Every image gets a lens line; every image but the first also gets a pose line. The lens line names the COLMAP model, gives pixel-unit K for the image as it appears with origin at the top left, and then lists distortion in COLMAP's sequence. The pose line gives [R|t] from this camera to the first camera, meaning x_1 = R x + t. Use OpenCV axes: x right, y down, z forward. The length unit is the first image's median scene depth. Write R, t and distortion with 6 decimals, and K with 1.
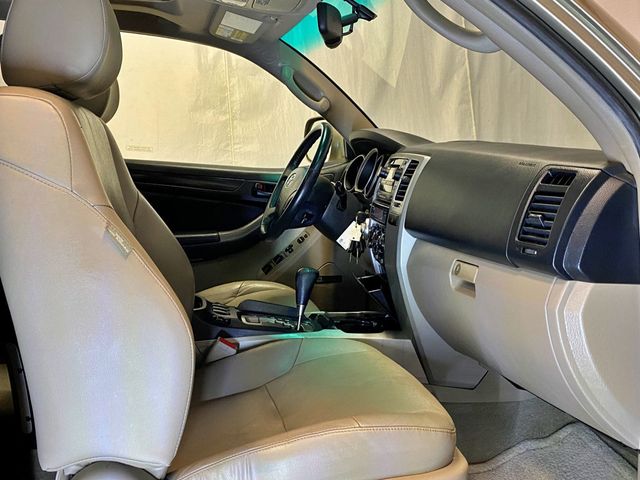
lens RADIAL K [[660.5, 0, 312.3], [0, 660.5, 241.2], [0, 0, 1]] dist [0.182424, -0.583928]
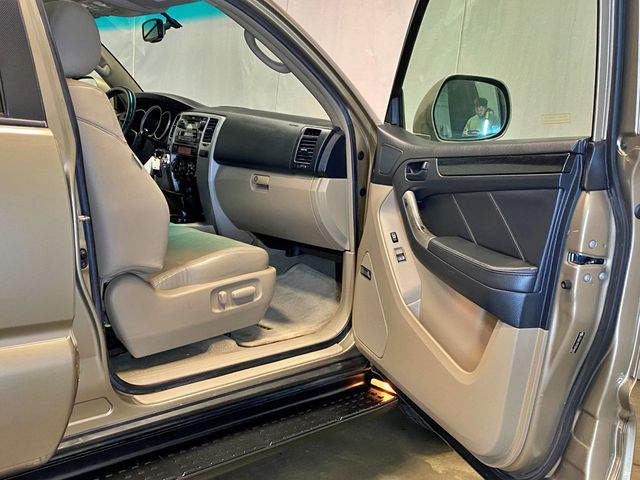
lens RADIAL K [[660.5, 0, 312.3], [0, 660.5, 241.2], [0, 0, 1]] dist [0.182424, -0.583928]
pose [[0.850472, -0.061904, 0.522364, -0.528557], [0.021327, 0.996293, 0.083345, 0.053283], [-0.525587, -0.059742, 0.848640, -0.585639]]
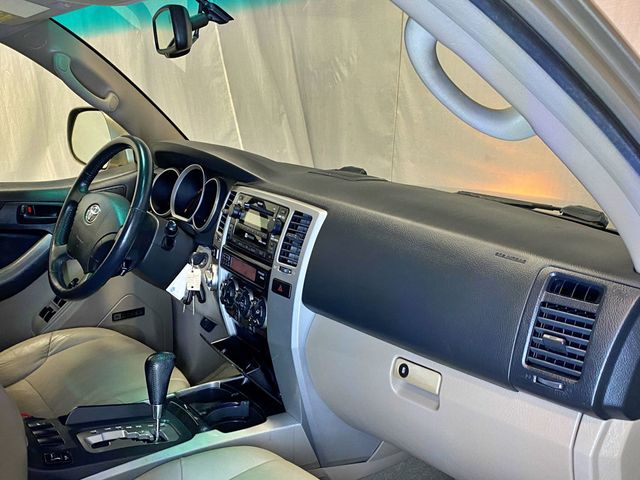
lens RADIAL K [[660.5, 0, 312.3], [0, 660.5, 241.2], [0, 0, 1]] dist [0.182424, -0.583928]
pose [[0.902972, -0.089459, 0.420283, -0.169040], [0.050712, 0.993439, 0.102504, -0.164220], [-0.426695, -0.071245, 0.901585, 0.262961]]
